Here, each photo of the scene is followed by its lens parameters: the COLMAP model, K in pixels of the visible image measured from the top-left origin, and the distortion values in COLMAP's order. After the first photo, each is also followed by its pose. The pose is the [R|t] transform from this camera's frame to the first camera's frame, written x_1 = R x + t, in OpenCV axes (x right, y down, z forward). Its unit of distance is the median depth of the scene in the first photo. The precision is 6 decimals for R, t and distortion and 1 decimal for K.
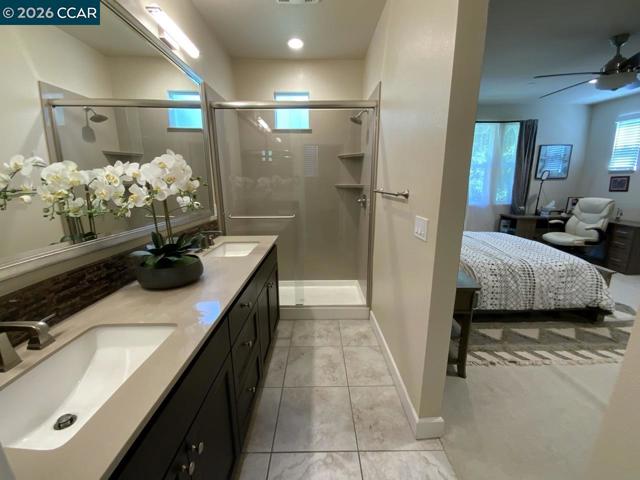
lens RADIAL K [[259.2, 0, 320.0], [0, 259.2, 239.2], [0, 0, 1]] dist [0.025655, -0.018442]
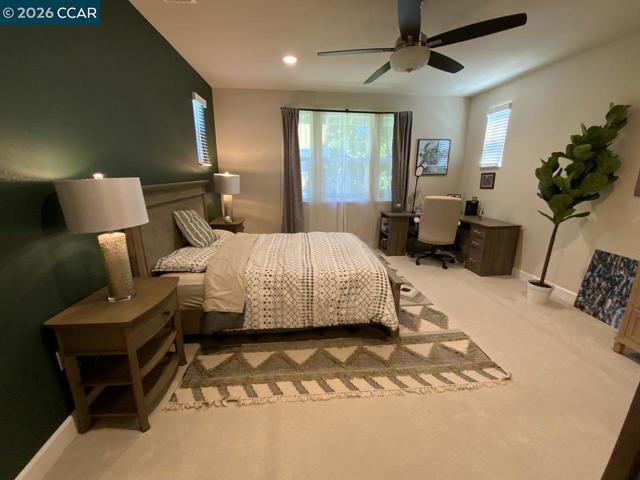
lens RADIAL K [[259.2, 0, 320.0], [0, 259.2, 239.2], [0, 0, 1]] dist [0.025655, -0.018442]
pose [[0.995276, -0.007589, 0.096785, 0.755815], [0.004644, 0.999520, 0.030618, -0.048741], [-0.096971, -0.030023, 0.994834, 0.144735]]
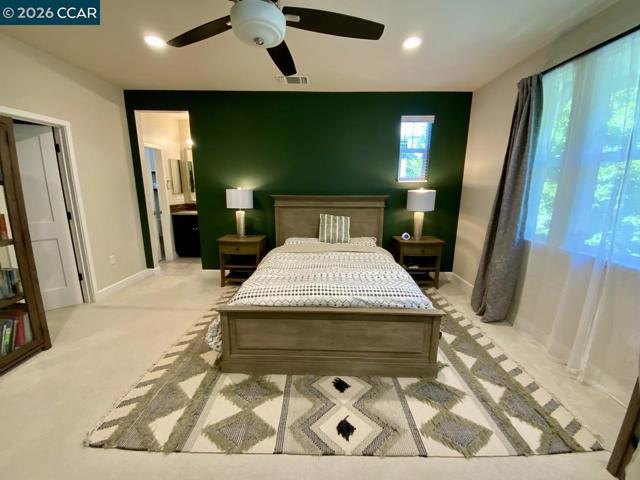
lens RADIAL K [[259.2, 0, 320.0], [0, 259.2, 239.2], [0, 0, 1]] dist [0.025655, -0.018442]
pose [[-0.021631, 0.198880, -0.979785, 1.816588], [-0.224186, 0.954093, 0.198614, -0.288833], [0.974306, 0.223950, 0.023948, 1.209252]]
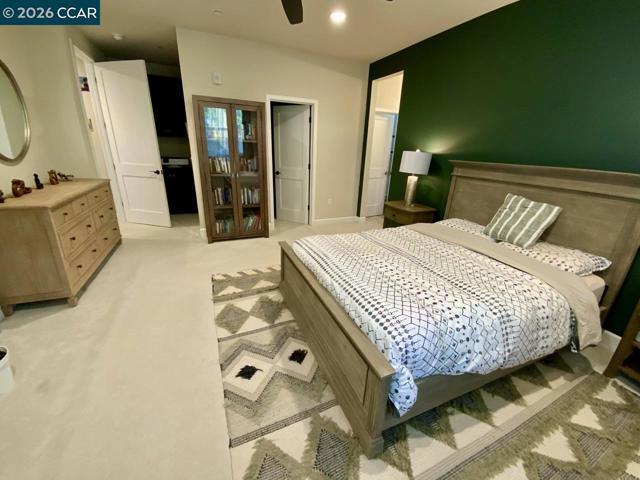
lens RADIAL K [[257.3, 0, 319.5], [0, 257.3, 241.0], [0, 0, 1]] dist [0.002263, -0.006091]
pose [[-0.913993, 0.110978, -0.390258, 1.355411], [-0.118641, 0.846721, 0.518641, -0.398525], [0.387997, 0.520335, -0.760730, 1.775095]]
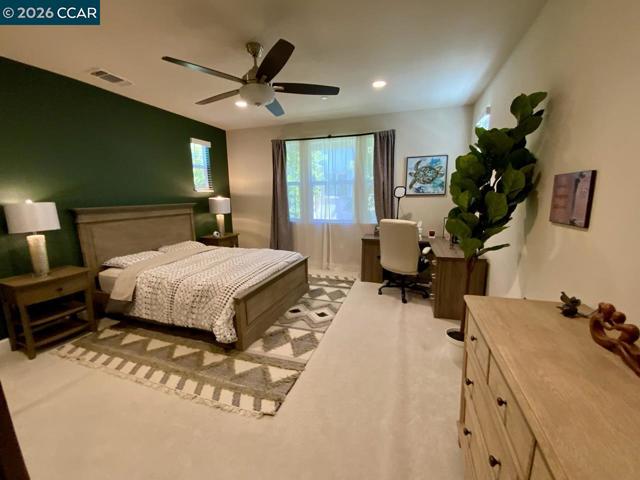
lens RADIAL K [[257.3, 0, 319.5], [0, 257.3, 241.0], [0, 0, 1]] dist [0.002263, -0.006091]
pose [[0.946027, 0.056269, -0.319167, 1.664403], [-0.068616, 0.997262, -0.027563, -0.071900], [0.316742, 0.047975, 0.947298, 0.201194]]
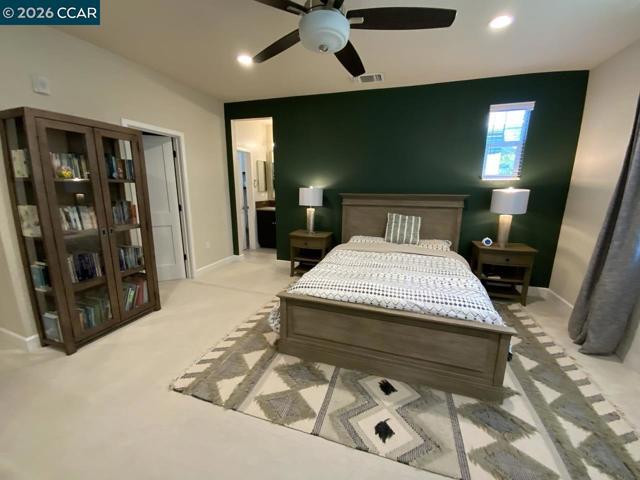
lens RADIAL K [[259.2, 0, 320.0], [0, 259.2, 239.2], [0, 0, 1]] dist [0.025655, -0.018442]
pose [[-0.315068, 0.194013, -0.929027, 1.826618], [-0.214214, 0.939085, 0.268761, -0.304072], [0.924578, 0.283688, -0.254315, 1.273038]]
